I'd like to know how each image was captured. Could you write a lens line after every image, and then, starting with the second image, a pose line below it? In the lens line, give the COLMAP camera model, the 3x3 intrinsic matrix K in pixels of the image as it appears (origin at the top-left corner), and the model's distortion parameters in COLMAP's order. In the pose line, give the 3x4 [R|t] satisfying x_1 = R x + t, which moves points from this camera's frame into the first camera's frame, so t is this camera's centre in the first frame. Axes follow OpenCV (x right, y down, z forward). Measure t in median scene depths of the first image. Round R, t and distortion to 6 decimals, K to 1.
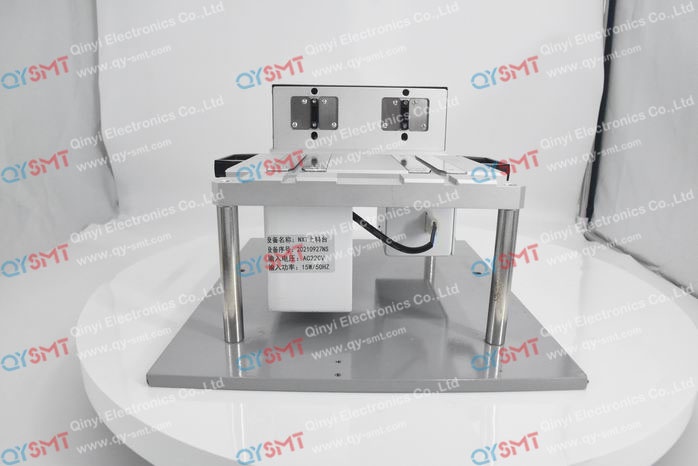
lens RADIAL K [[477.6, 0, 349.0], [0, 477.6, 233.0], [0, 0, 1]] dist [-0.093656, 0.003941]
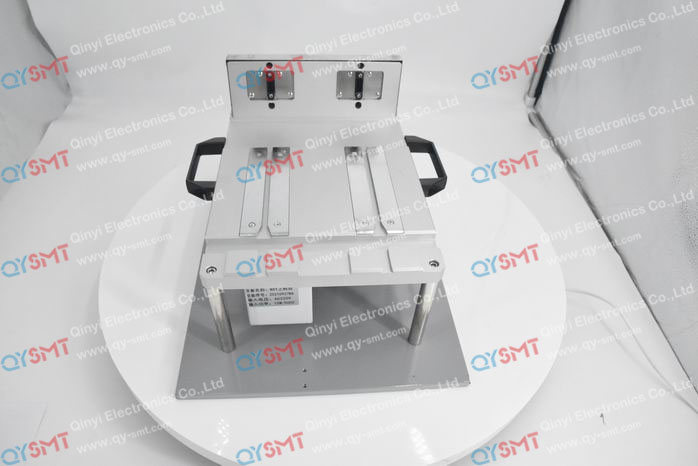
lens RADIAL K [[477.6, 0, 349.0], [0, 477.6, 233.0], [0, 0, 1]] dist [-0.093656, 0.003941]
pose [[0.996295, -0.026645, 0.081772, 0.003264], [-0.015798, 0.877917, 0.478553, -0.463178], [-0.084540, -0.478072, 0.874243, -0.047007]]
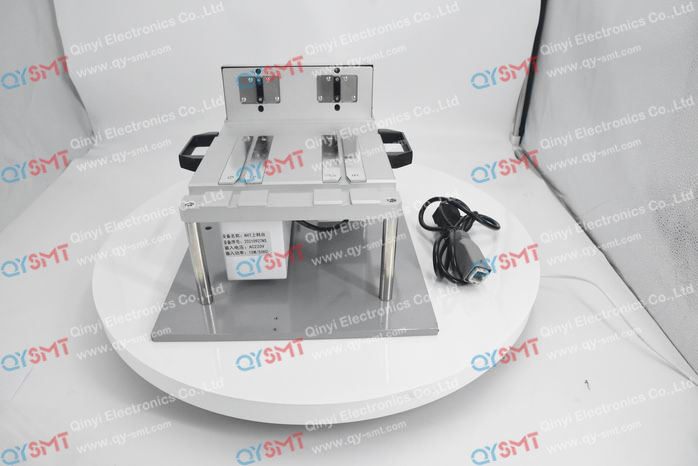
lens RADIAL K [[477.6, 0, 349.0], [0, 477.6, 233.0], [0, 0, 1]] dist [-0.093656, 0.003941]
pose [[0.998782, -0.029206, 0.039775, 0.091056], [0.016852, 0.959457, 0.281351, -0.238865], [-0.046379, -0.280338, 0.958780, -0.224610]]
